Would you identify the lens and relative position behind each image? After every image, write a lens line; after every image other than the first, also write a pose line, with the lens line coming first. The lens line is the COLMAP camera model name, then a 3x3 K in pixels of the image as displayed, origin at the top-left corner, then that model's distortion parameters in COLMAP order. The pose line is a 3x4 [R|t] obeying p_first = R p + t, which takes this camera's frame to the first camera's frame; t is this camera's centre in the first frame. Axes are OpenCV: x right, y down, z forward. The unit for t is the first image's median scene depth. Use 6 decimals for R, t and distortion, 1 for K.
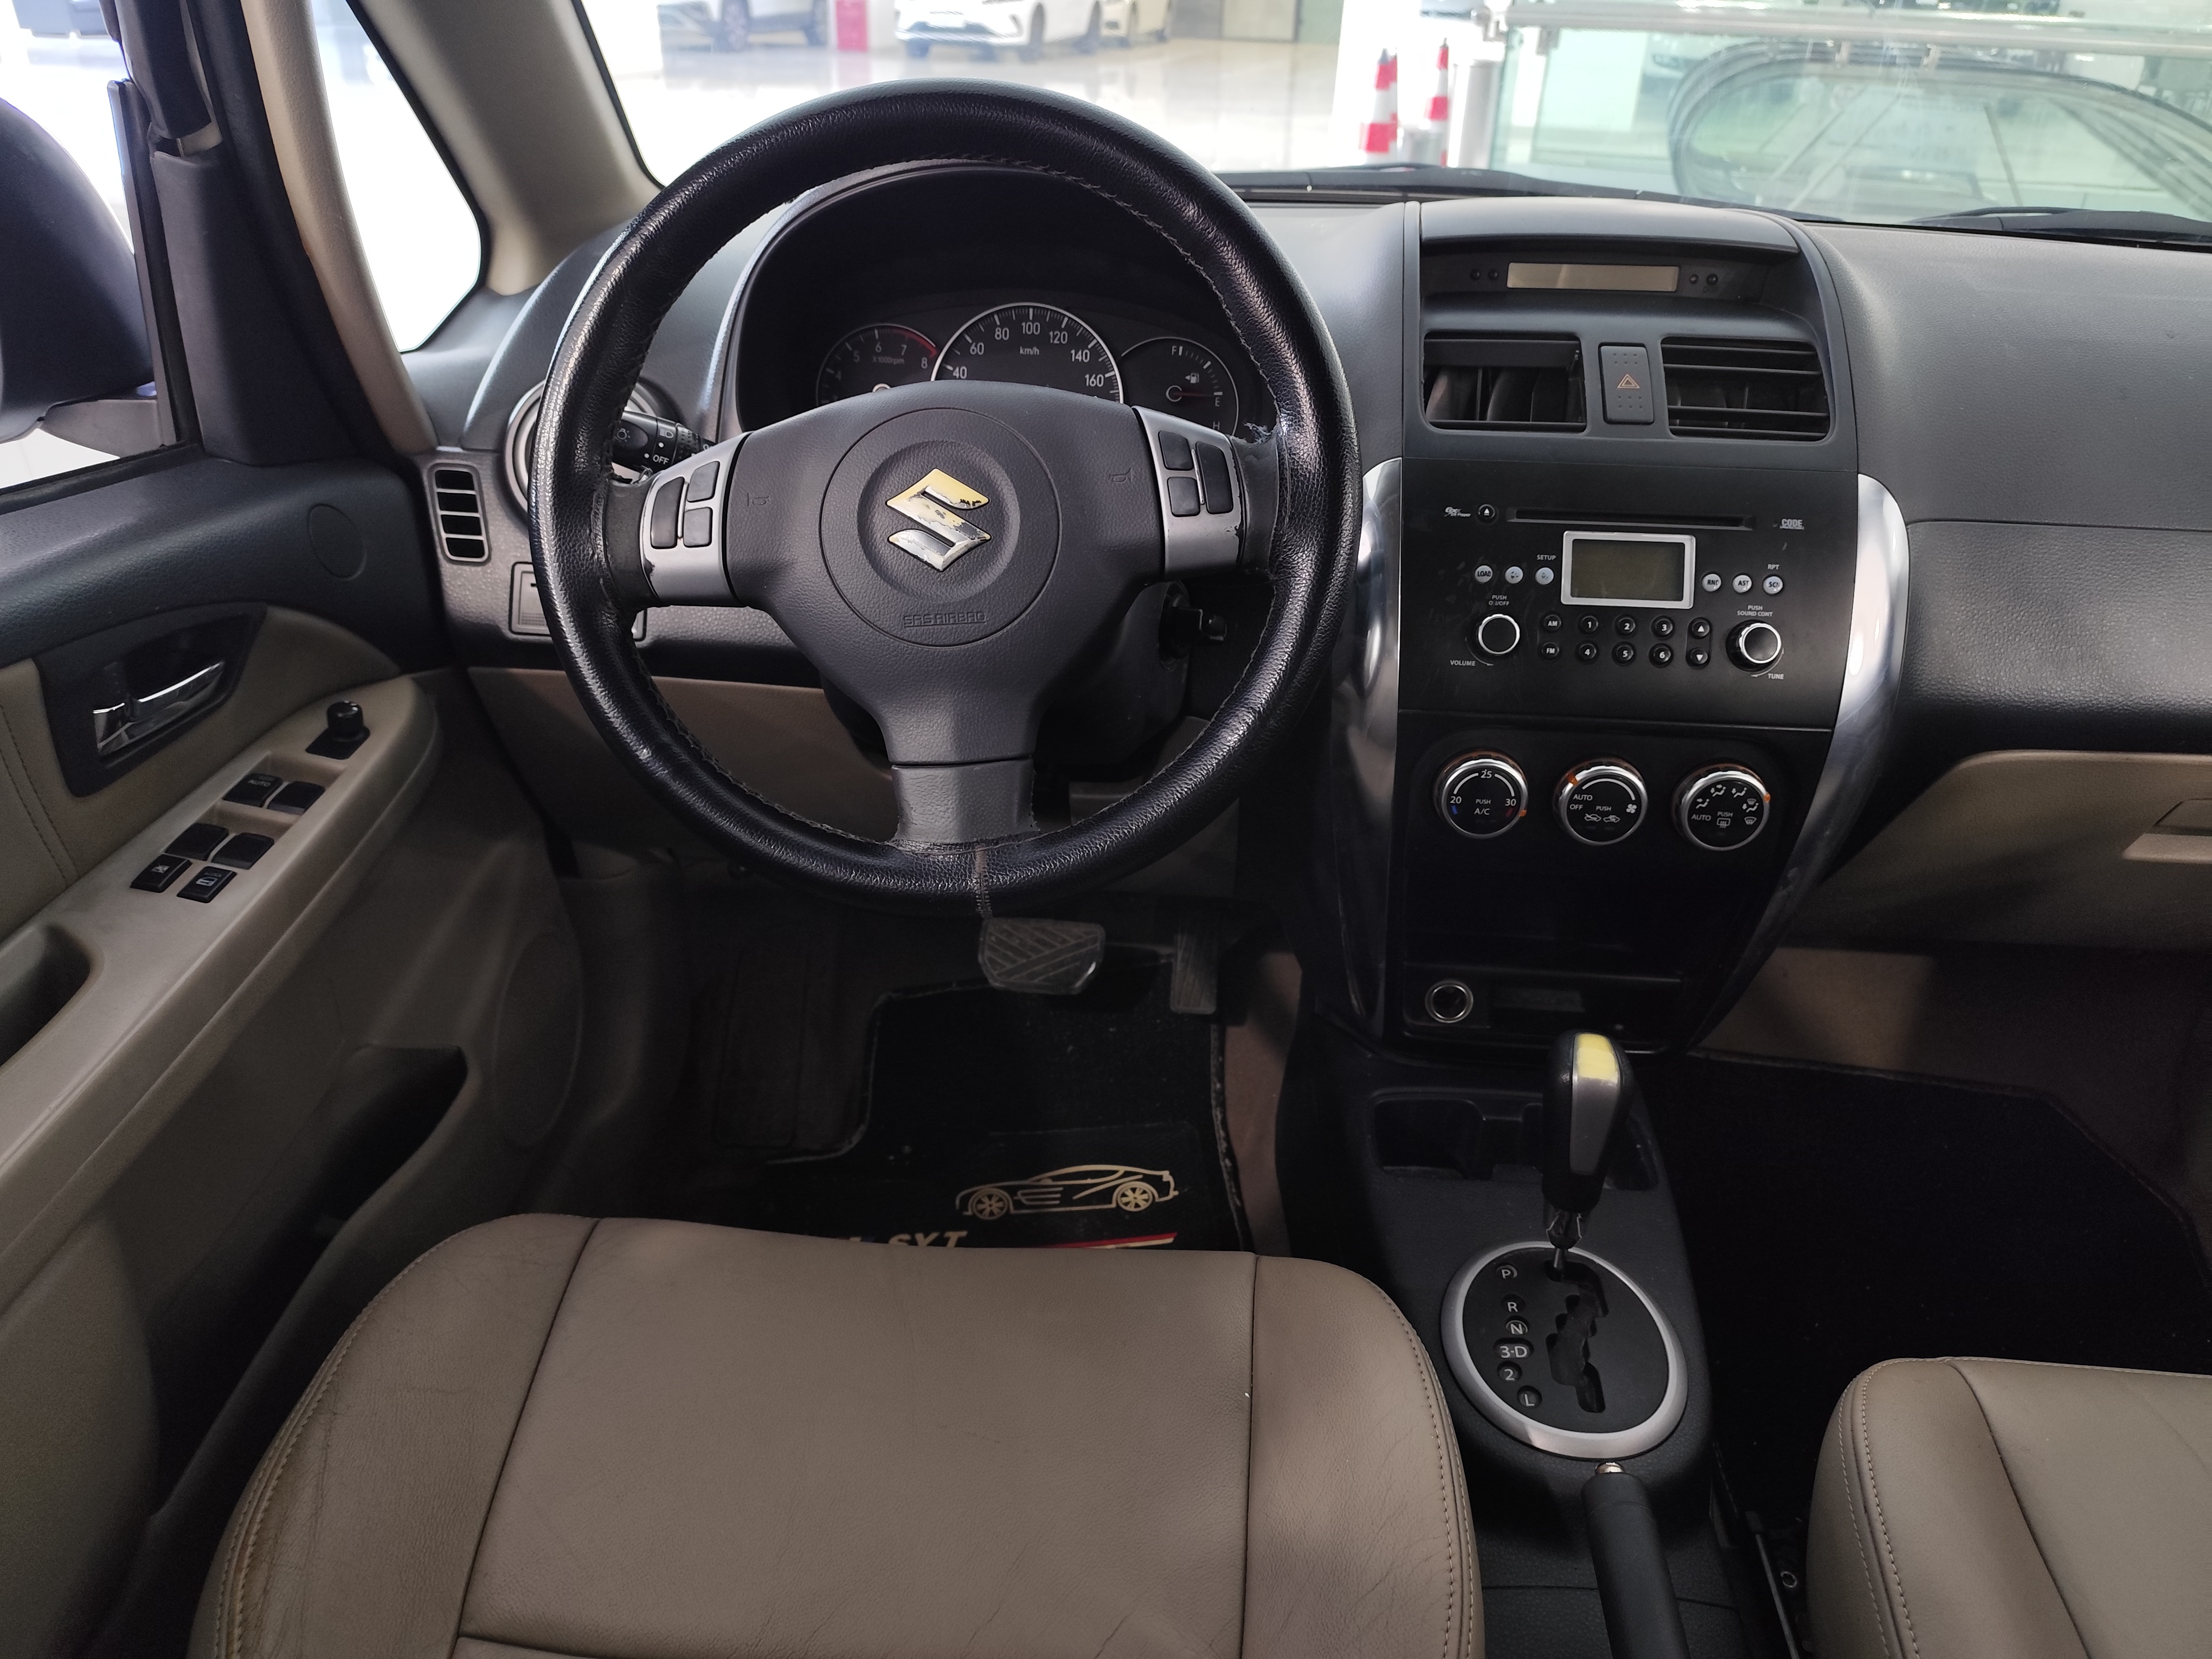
lens RADIAL K [[1479.4, 0, 1109.5], [0, 1479.4, 825.9], [0, 0, 1]] dist [0.046257, -0.037625]
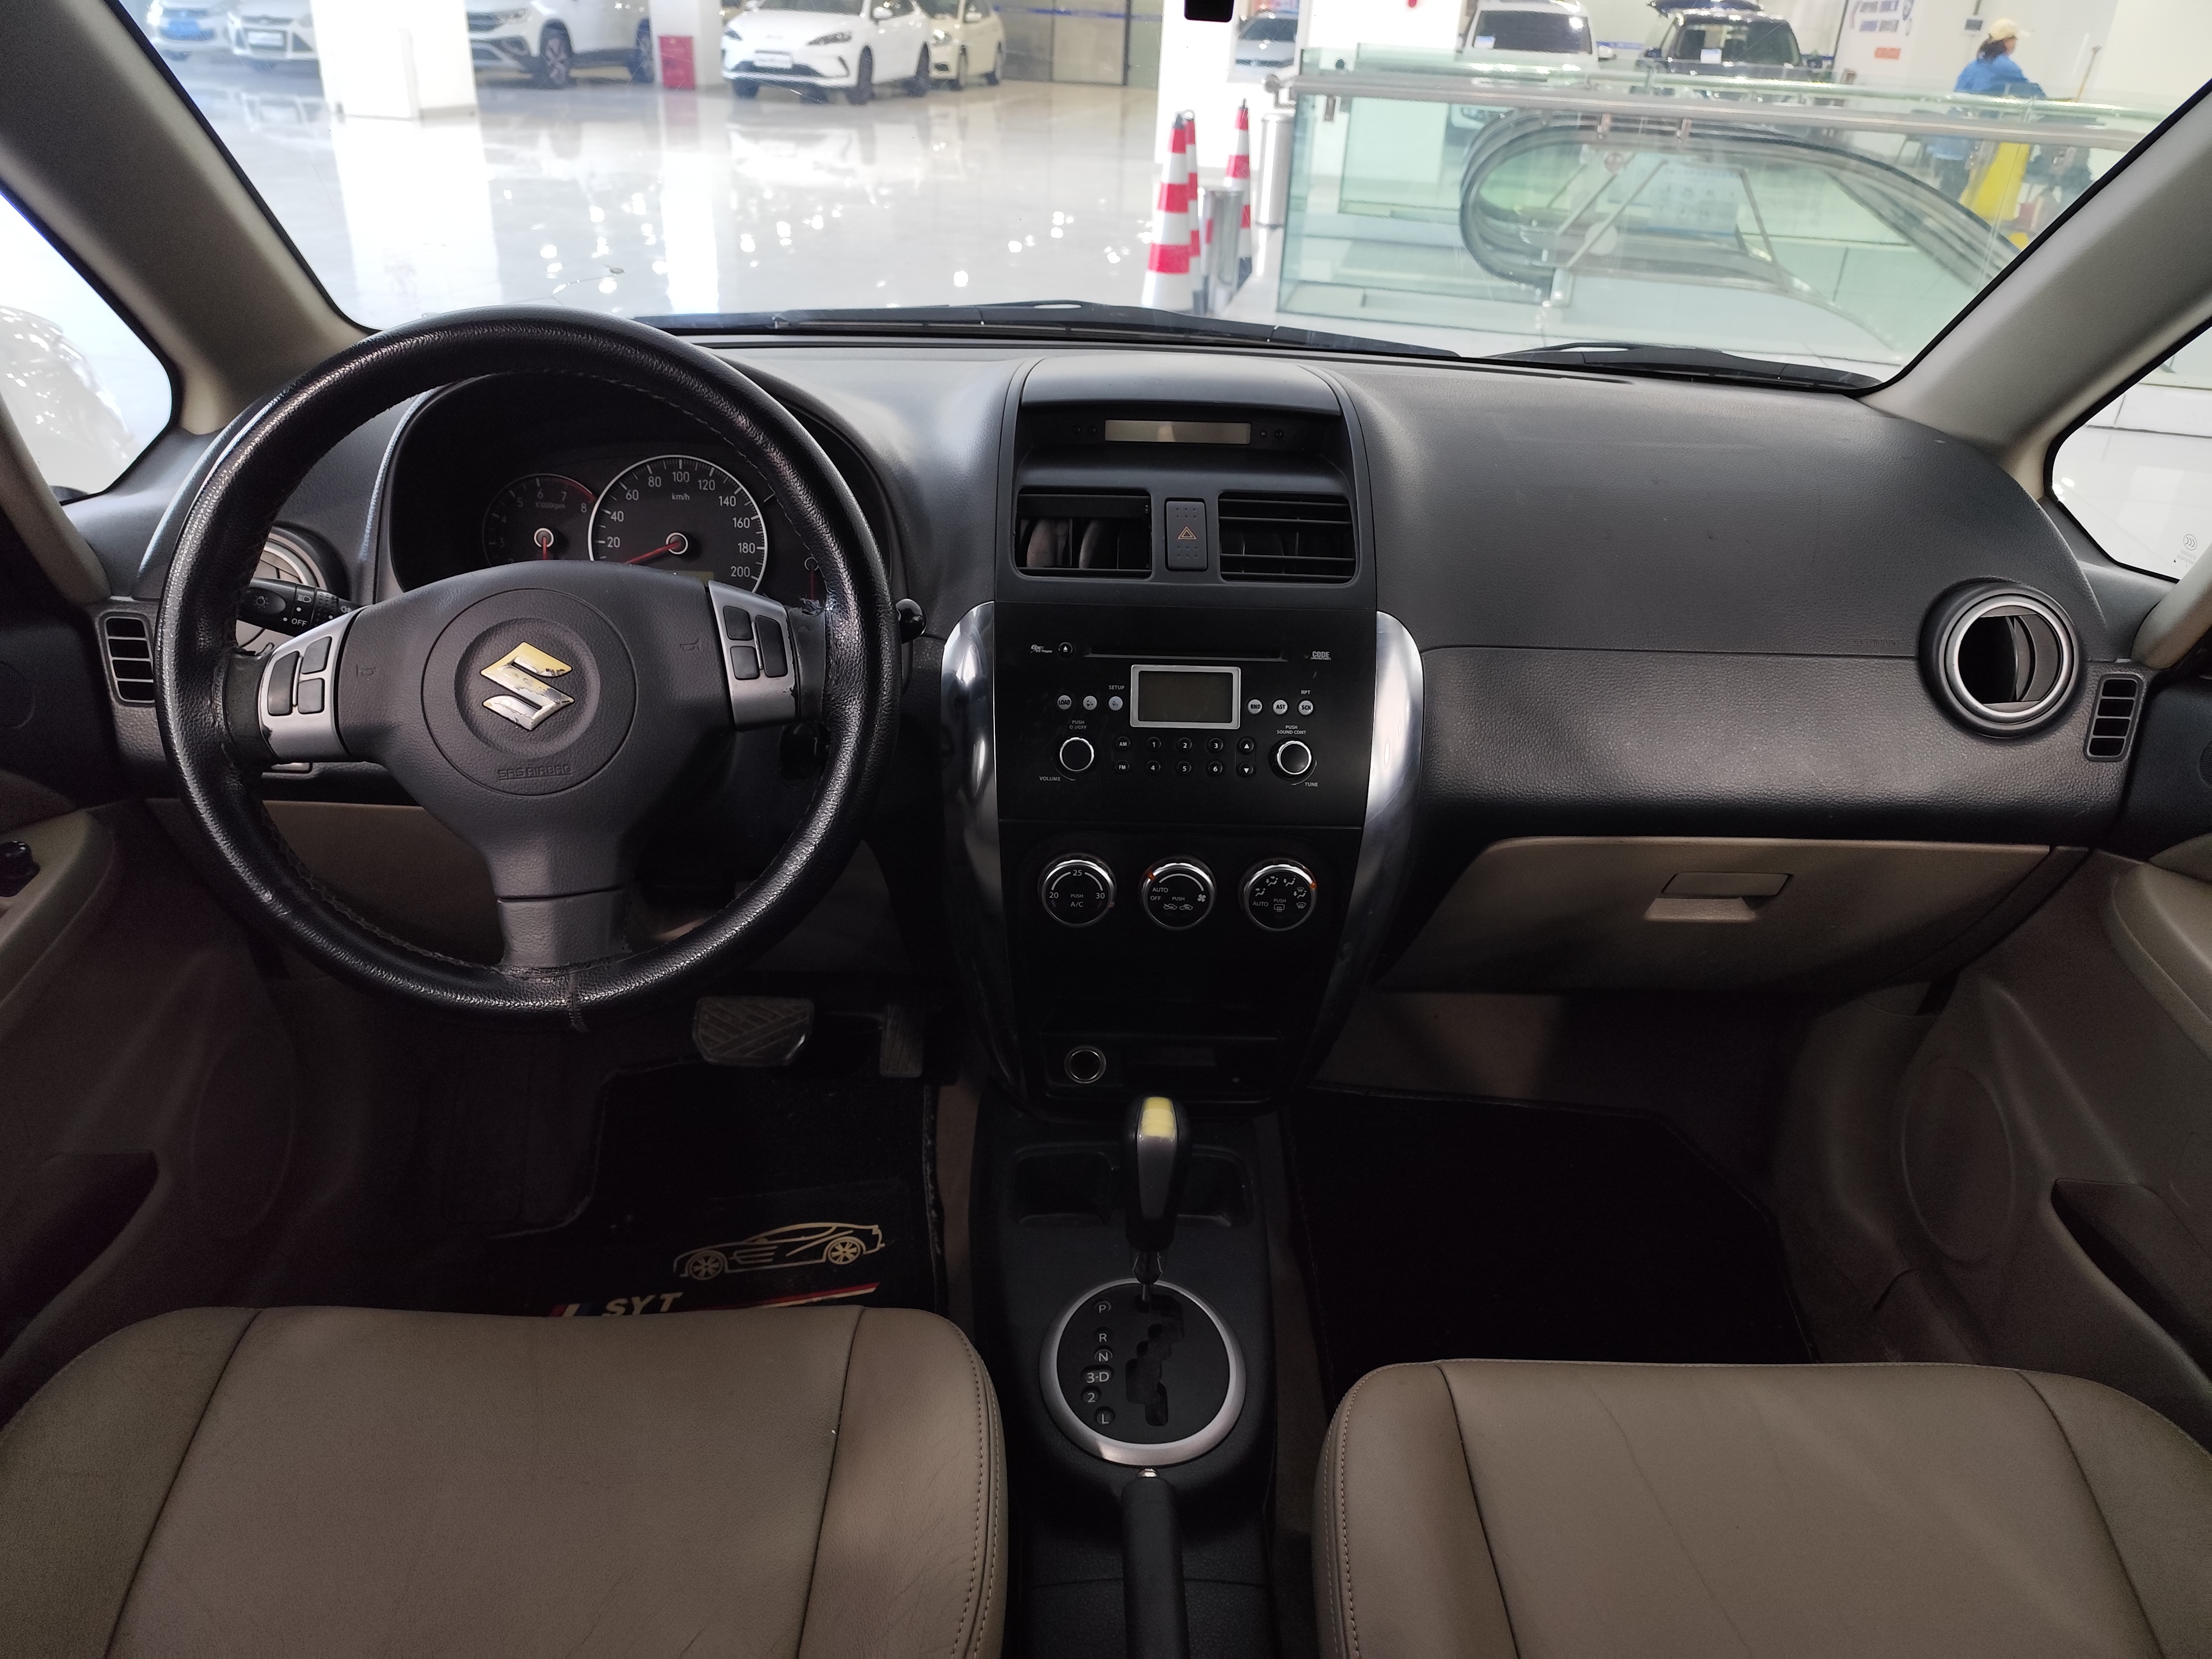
lens RADIAL K [[1479.4, 0, 1100.6], [0, 1479.4, 834.6], [0, 0, 1]] dist [0.046257, -0.037625]
pose [[0.995902, -0.028829, 0.085718, 0.168112], [0.030022, 0.999469, -0.012668, -0.047561], [-0.085307, 0.015190, 0.996239, -0.139660]]
